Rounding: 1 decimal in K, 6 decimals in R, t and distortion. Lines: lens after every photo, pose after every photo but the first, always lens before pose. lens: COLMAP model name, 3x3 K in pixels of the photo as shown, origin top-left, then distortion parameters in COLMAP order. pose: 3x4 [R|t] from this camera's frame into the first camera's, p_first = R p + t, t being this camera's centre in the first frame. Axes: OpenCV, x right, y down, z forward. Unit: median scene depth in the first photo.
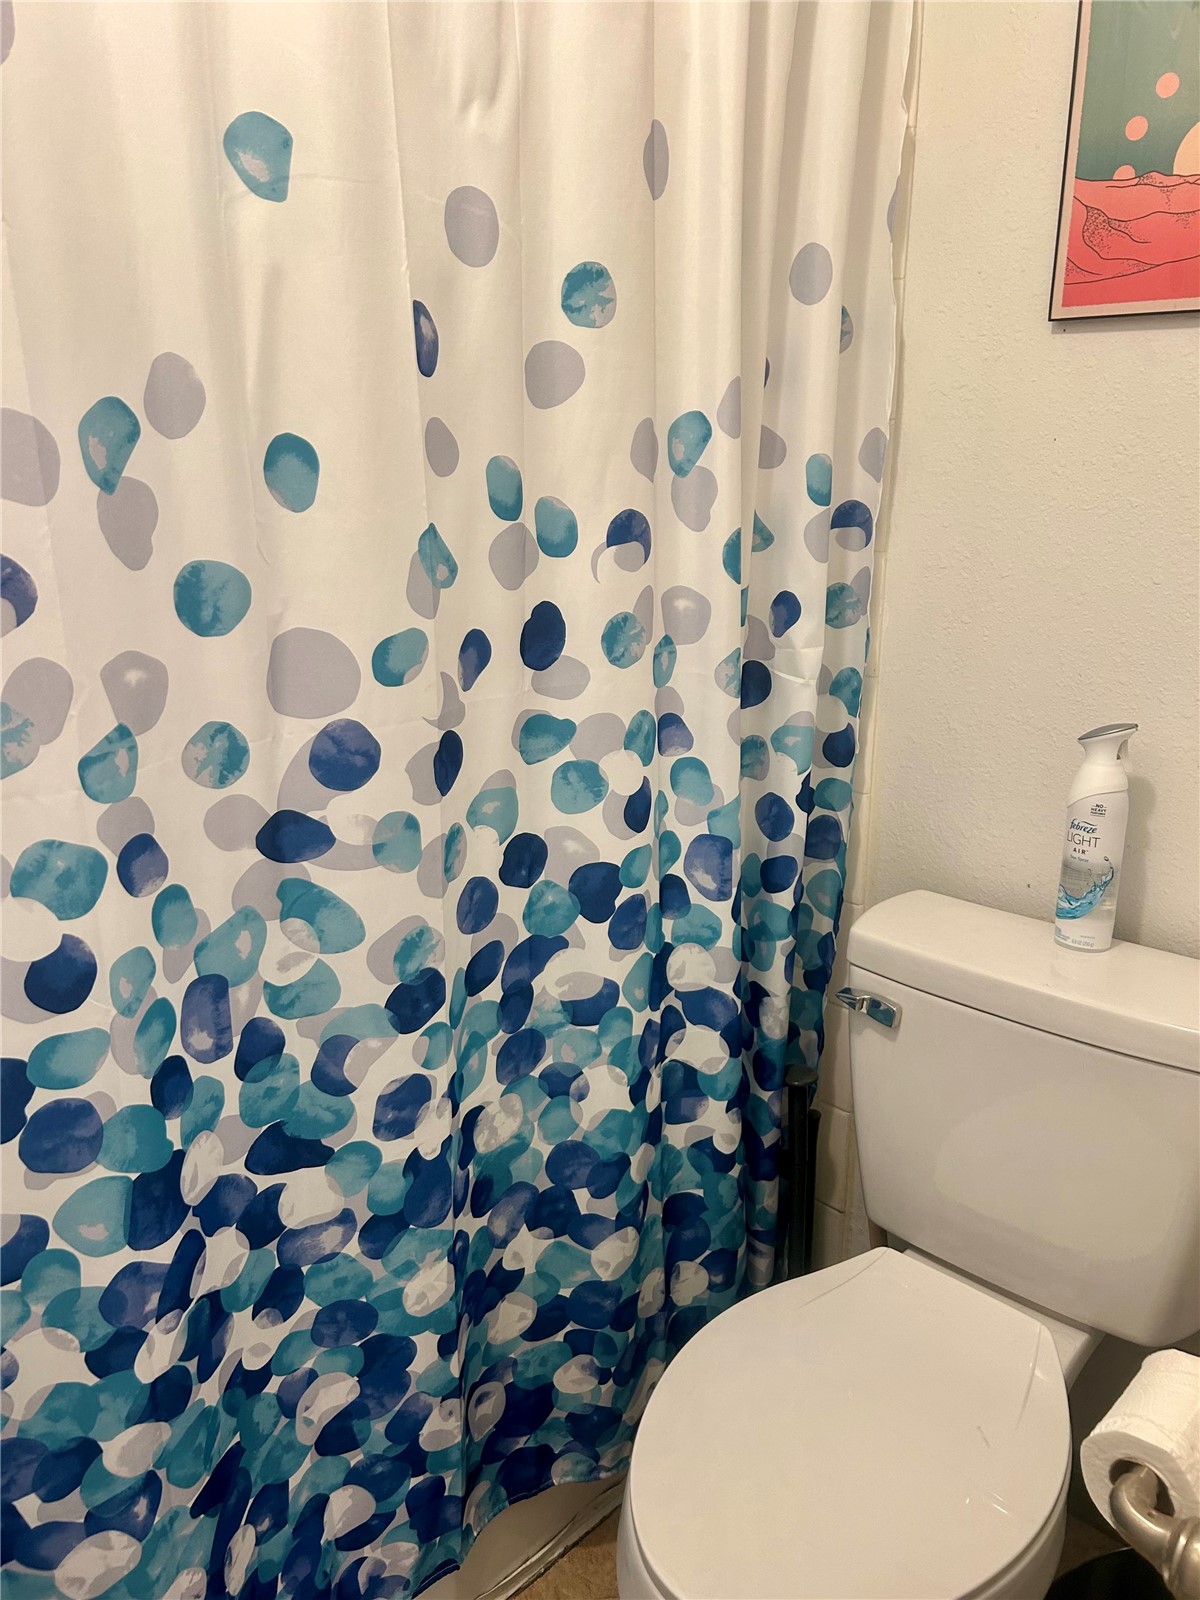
lens RADIAL K [[1201.1, 0, 593.7], [0, 1201.1, 795.6], [0, 0, 1]] dist [0.026029, -0.027789]
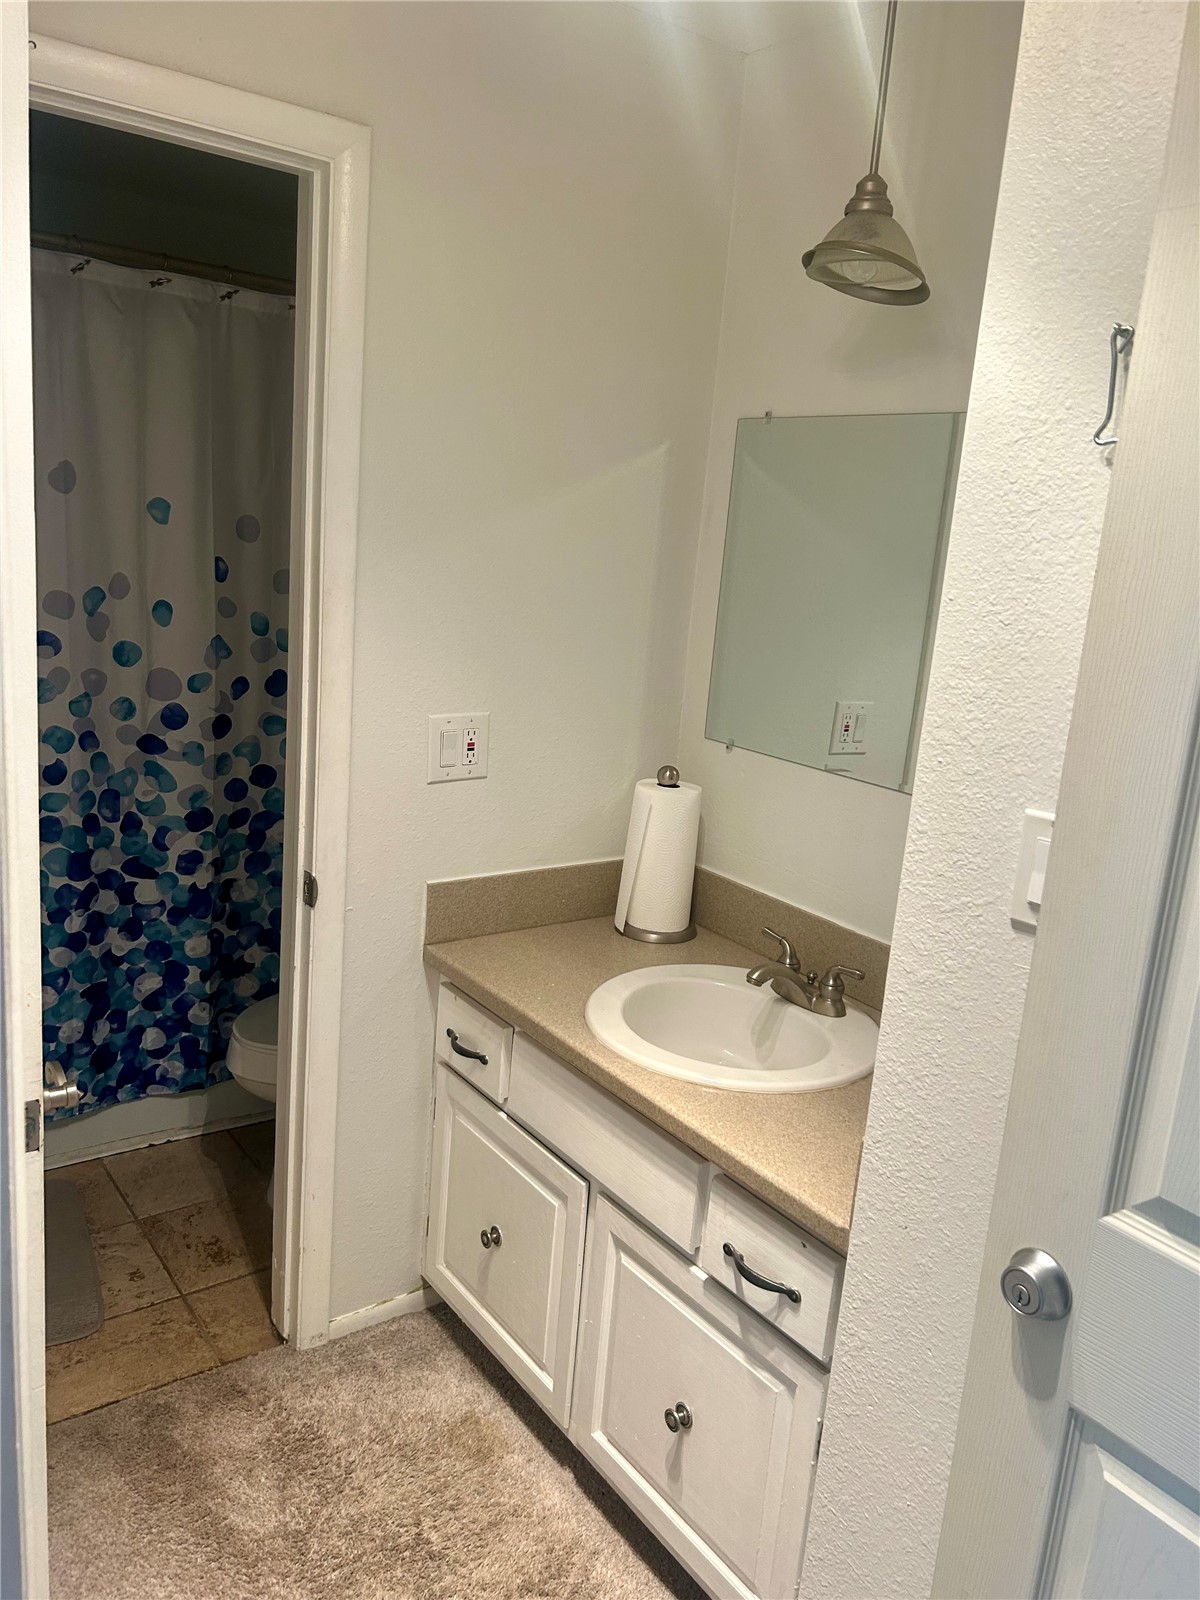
lens RADIAL K [[1201.1, 0, 603.5], [0, 1201.1, 804.3], [0, 0, 1]] dist [0.026029, -0.027789]
pose [[0.983831, 0.118657, -0.134151, 1.071216], [-0.127395, 0.990124, -0.058520, 0.187191], [0.125882, 0.074664, 0.989232, -1.459688]]
